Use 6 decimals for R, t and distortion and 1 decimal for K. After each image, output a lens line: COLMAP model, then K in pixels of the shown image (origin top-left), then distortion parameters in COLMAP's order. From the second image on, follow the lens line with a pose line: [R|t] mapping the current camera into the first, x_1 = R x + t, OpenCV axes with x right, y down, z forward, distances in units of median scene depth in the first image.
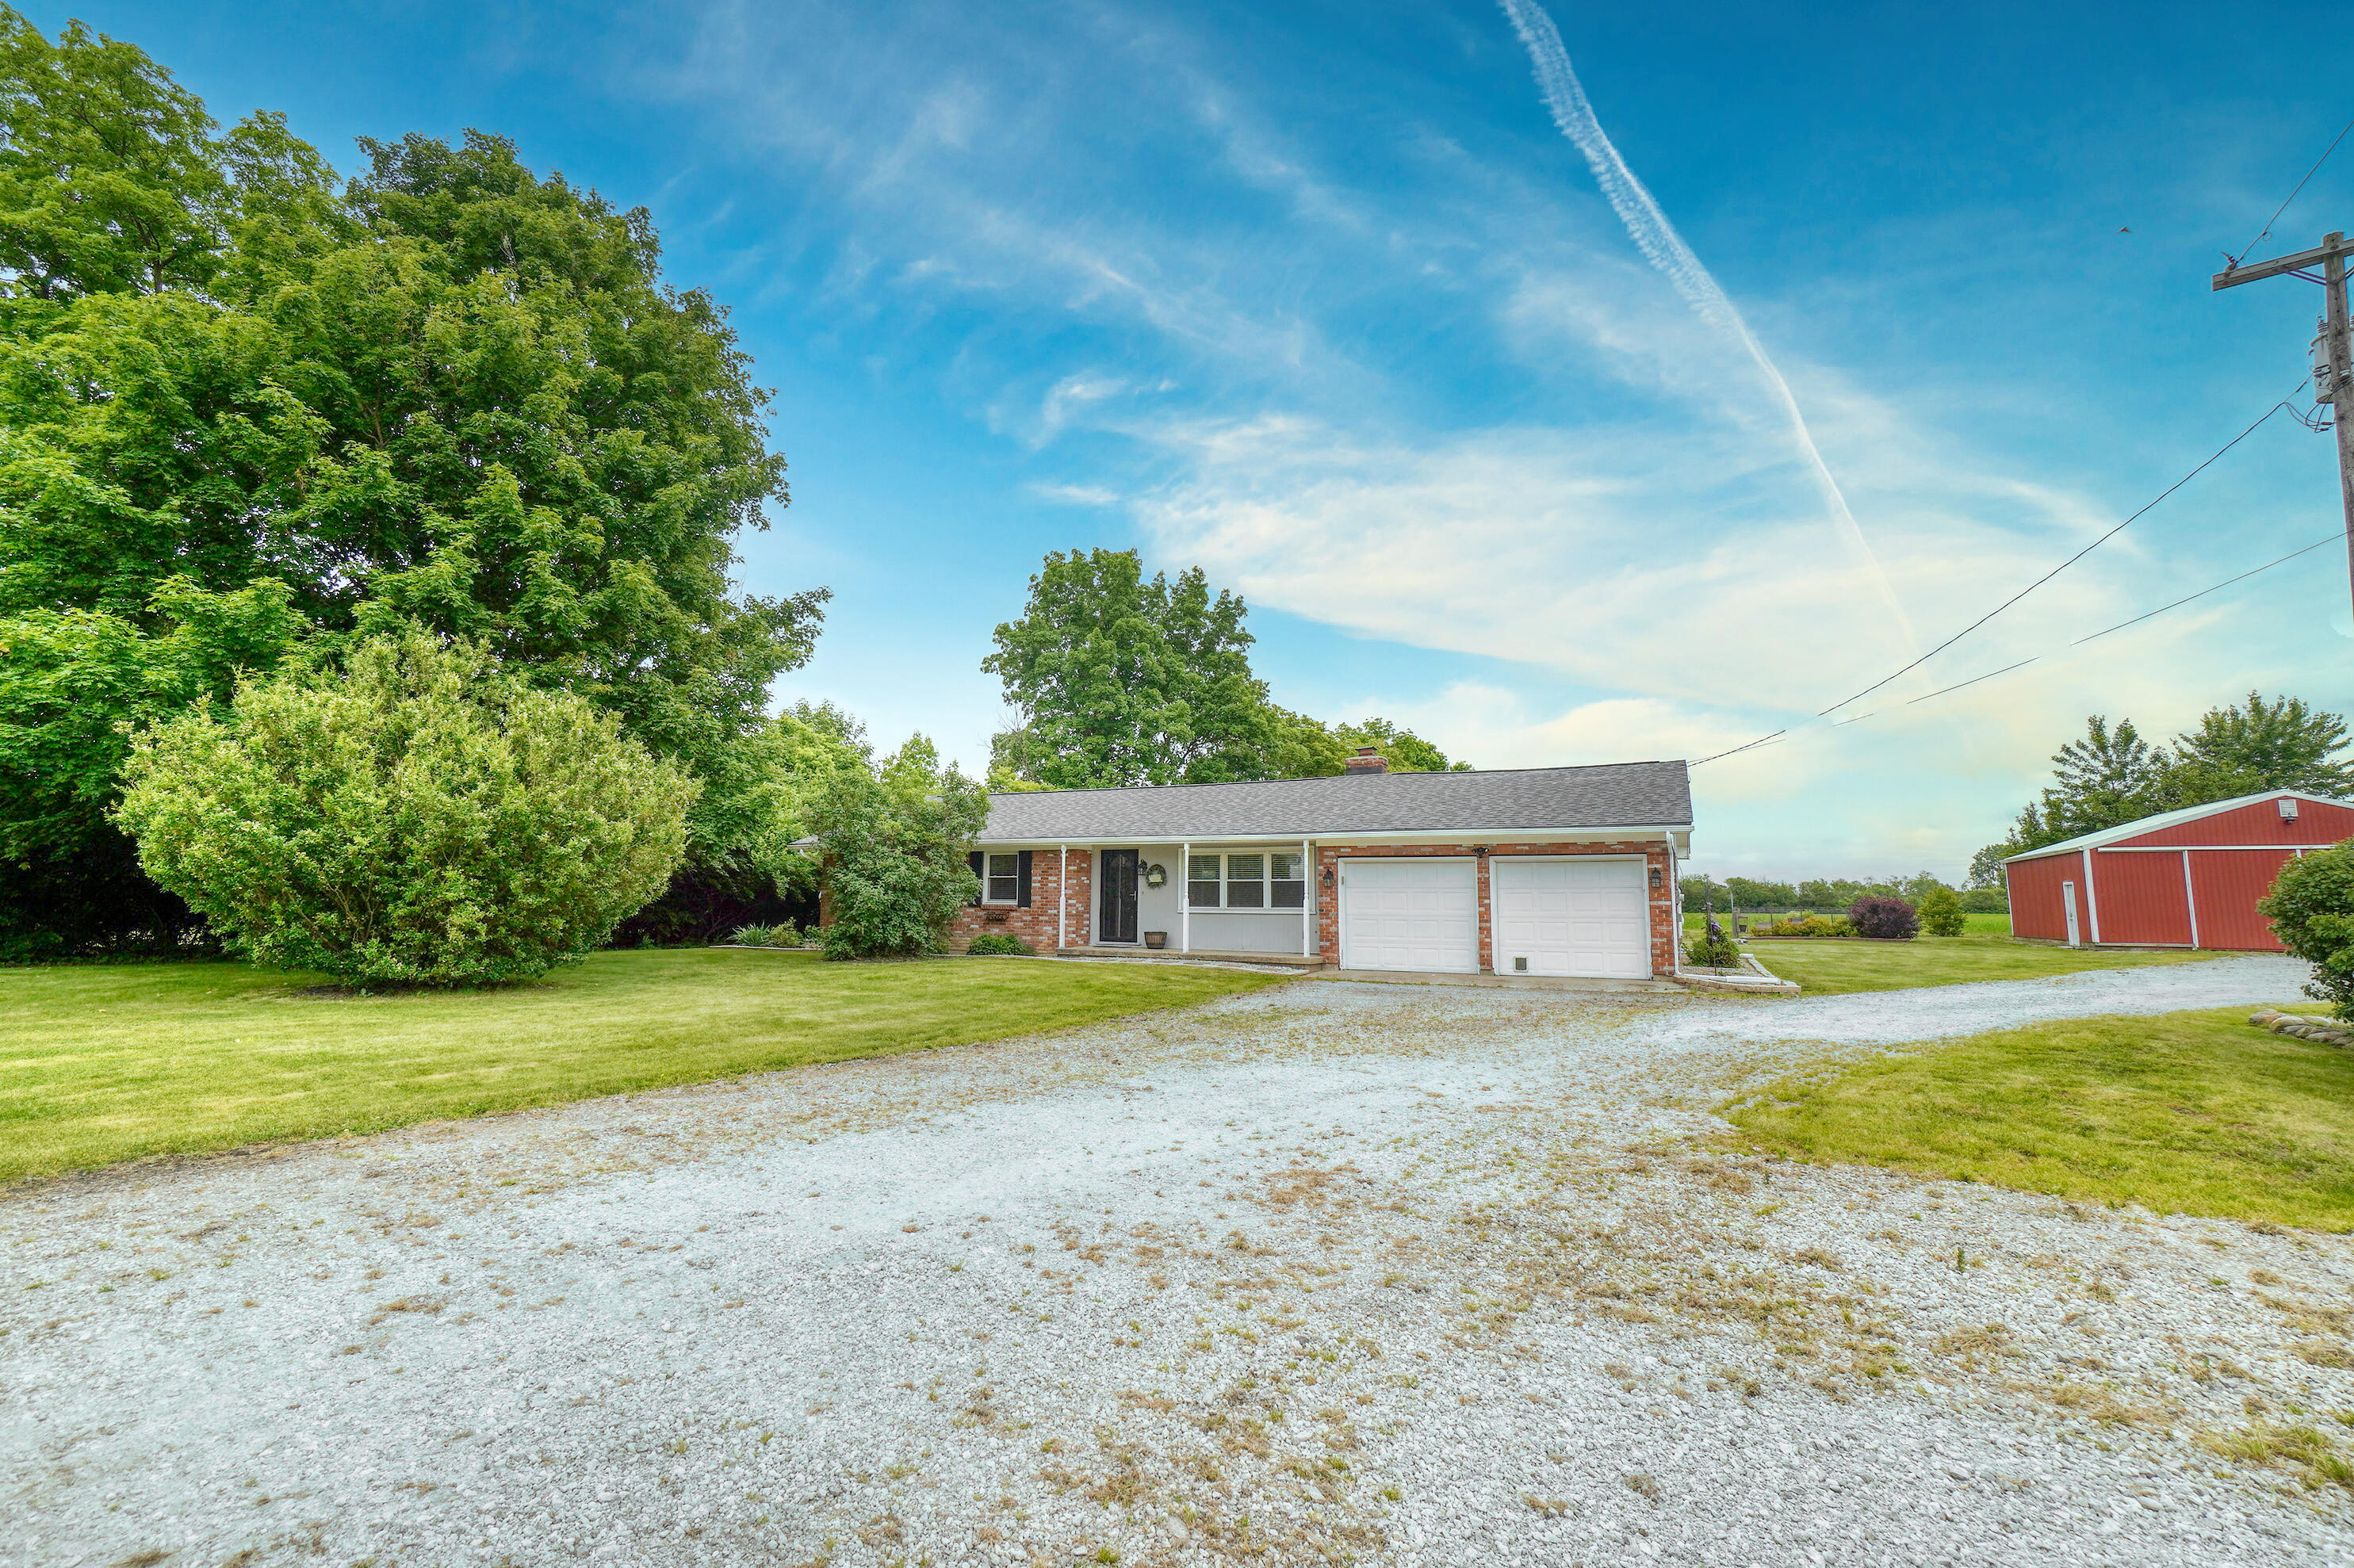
lens RADIAL K [[1057.2, 0, 1152.3], [0, 1057.2, 755.2], [0, 0, 1]] dist [-0.060457, 0.022392]
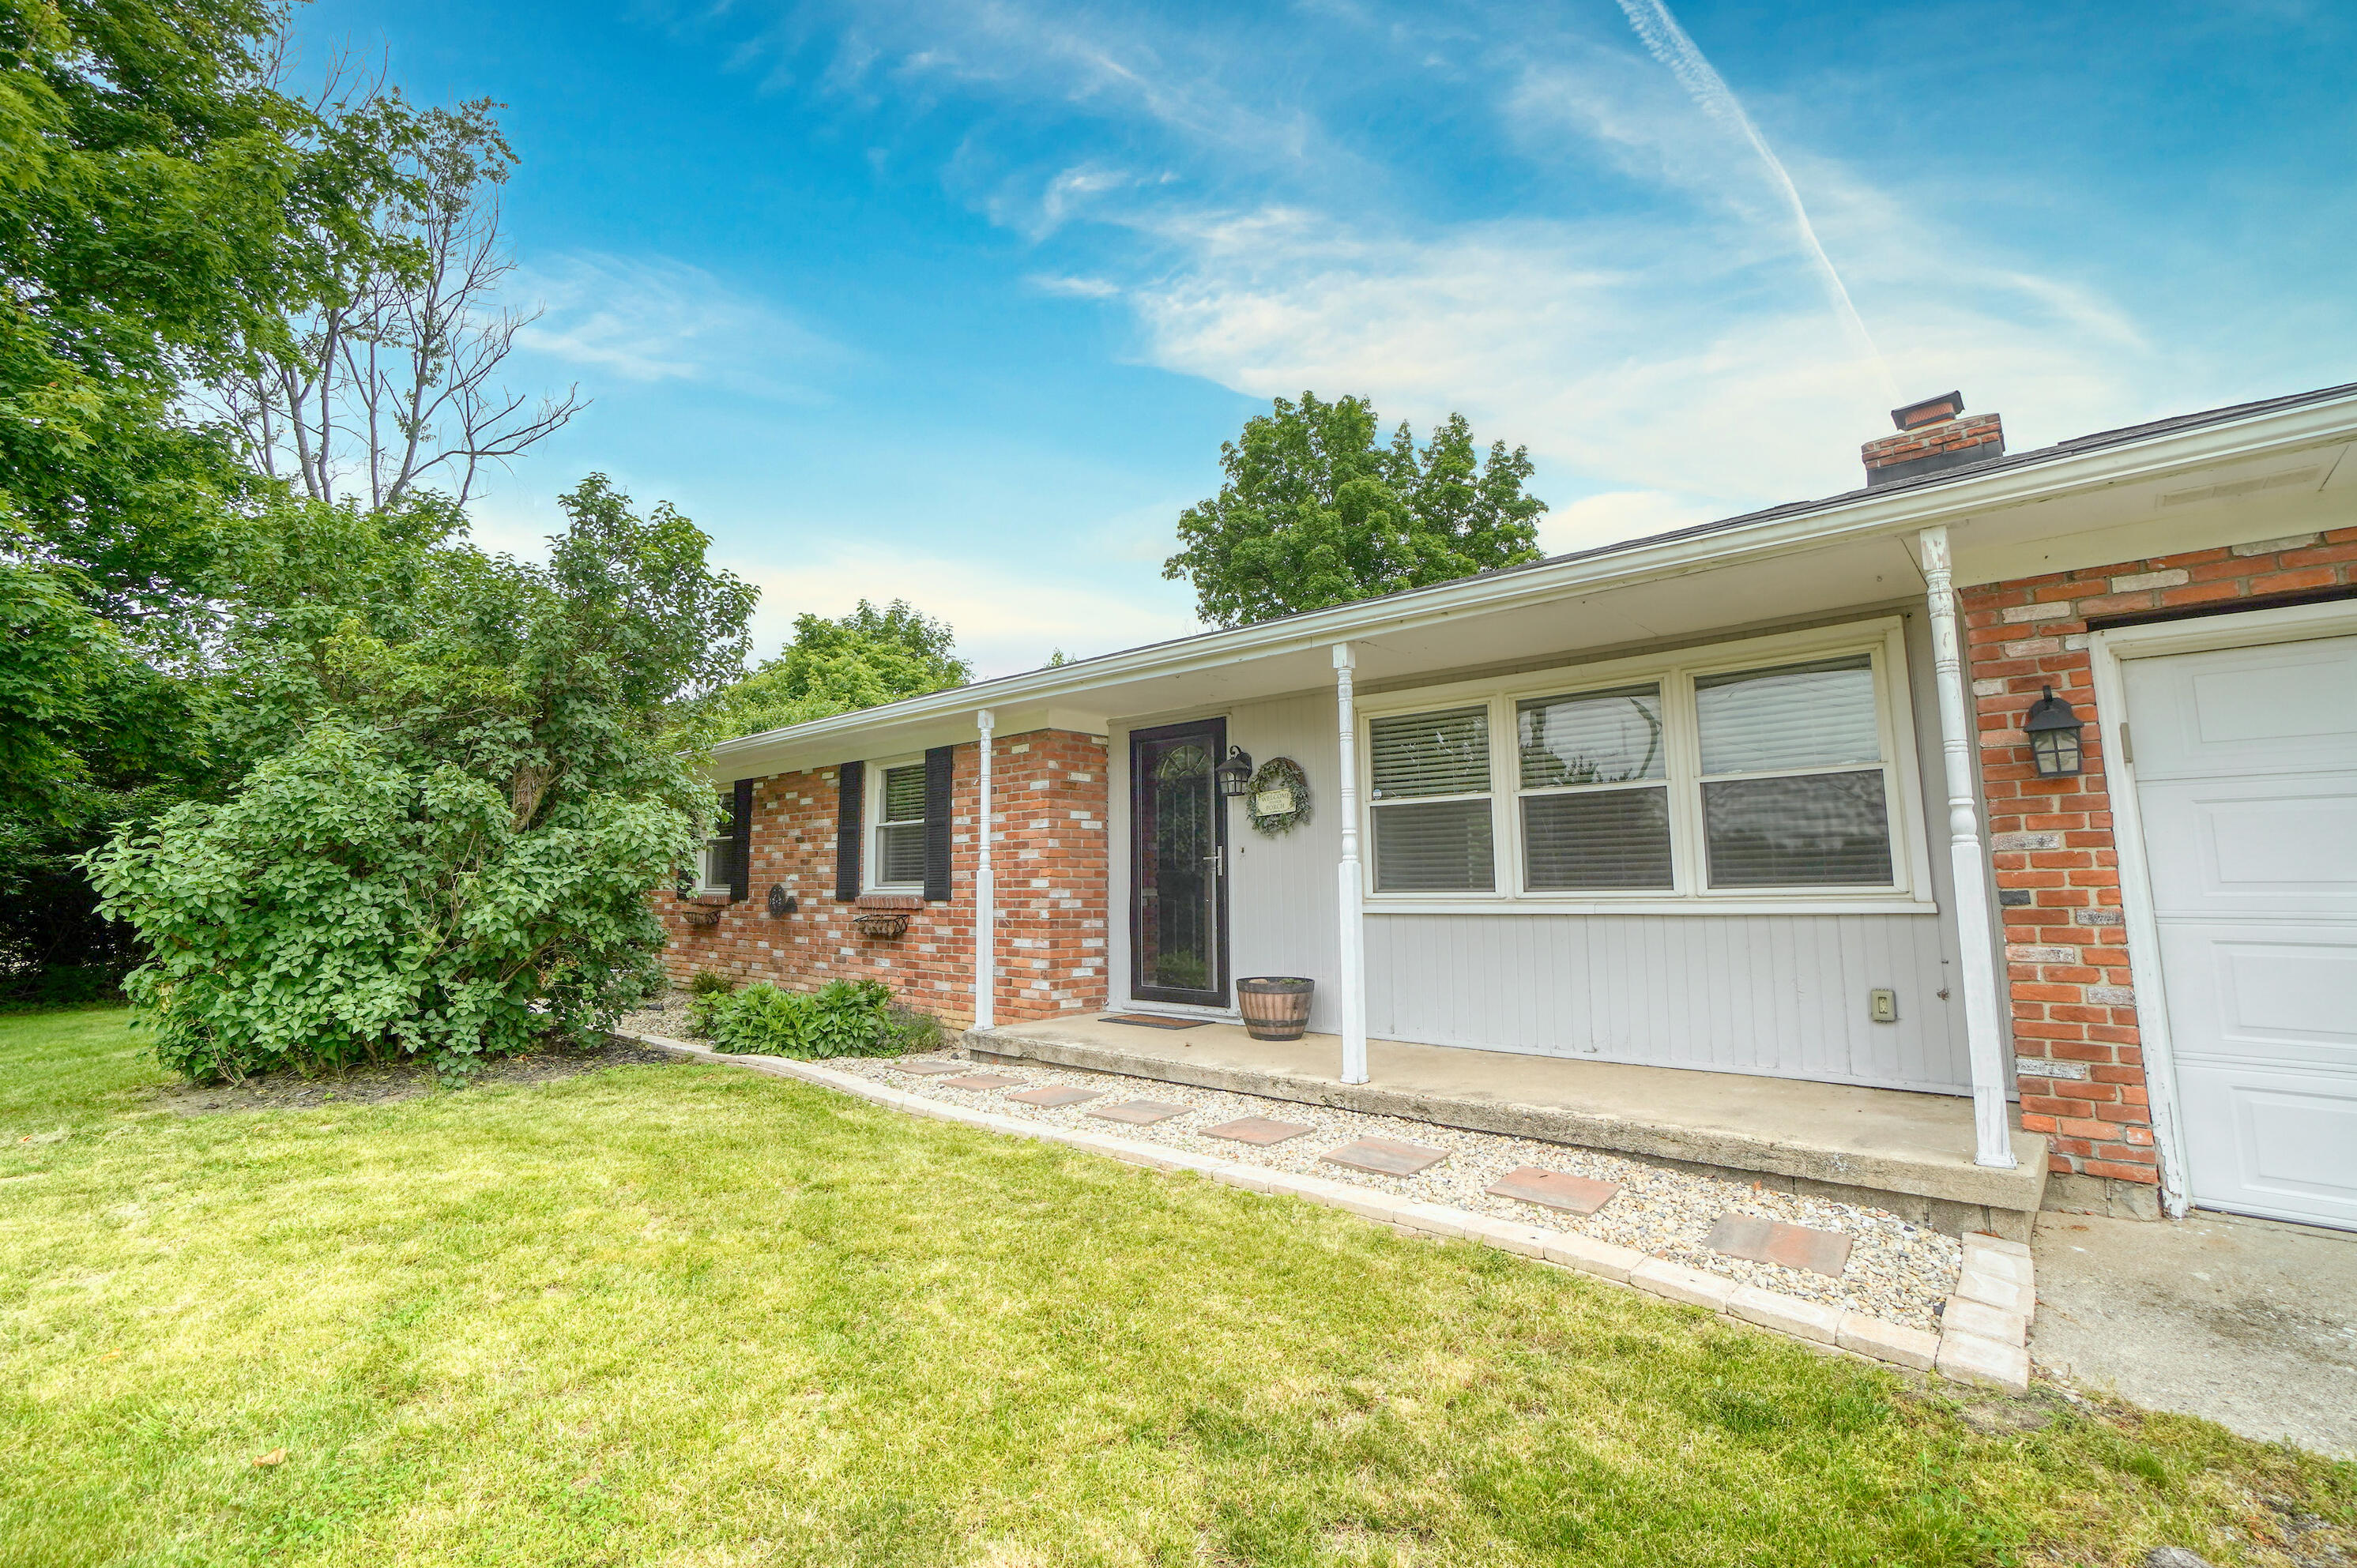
lens RADIAL K [[1058.5, 0, 1153.7], [0, 1058.5, 755.1], [0, 0, 1]] dist [-0.060457, 0.022392]
pose [[0.963804, -0.052131, -0.261466, 0.048365], [0.056253, 0.998382, 0.008300, 0.094744], [0.260611, -0.022708, 0.965177, 0.667474]]
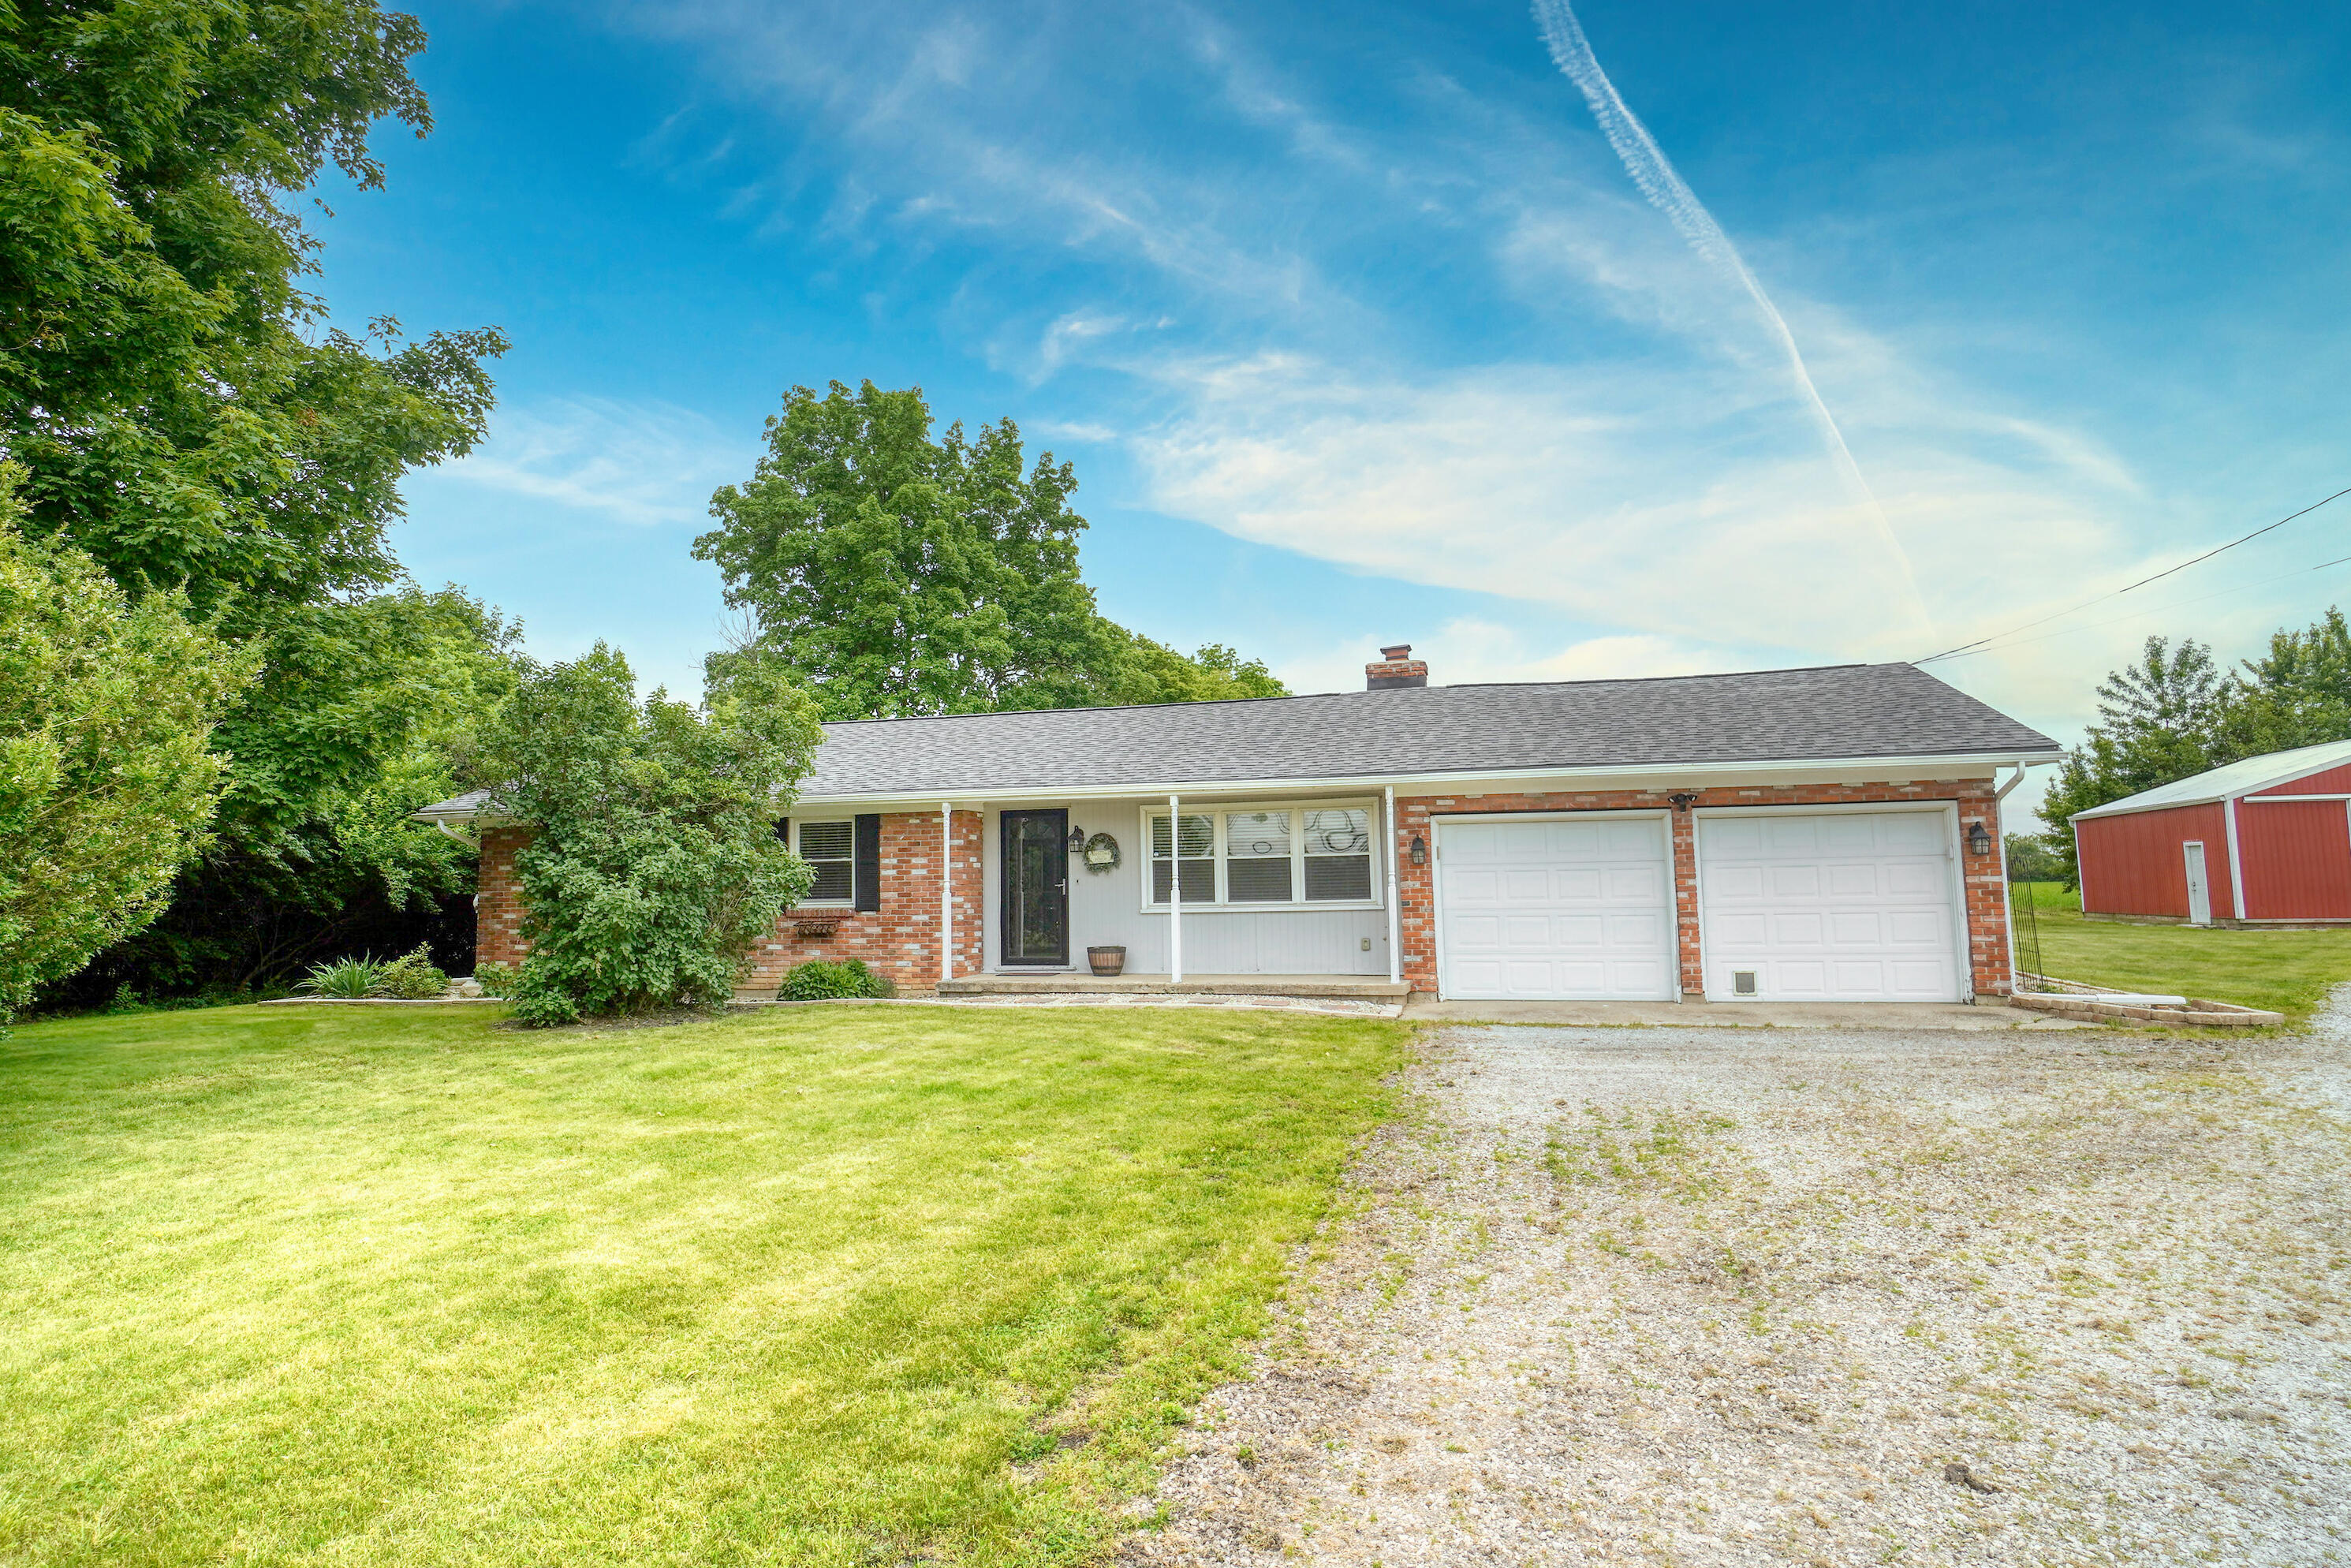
lens RADIAL K [[1342.9, 0, 1160.6], [0, 1342.9, 752.8], [0, 0, 1]] dist [-0.012734, 0.003089]
pose [[0.978395, -0.005822, 0.206663, -0.115406], [-0.002048, 0.999282, 0.037845, 0.028424], [-0.206734, -0.037450, 0.977680, 0.246386]]
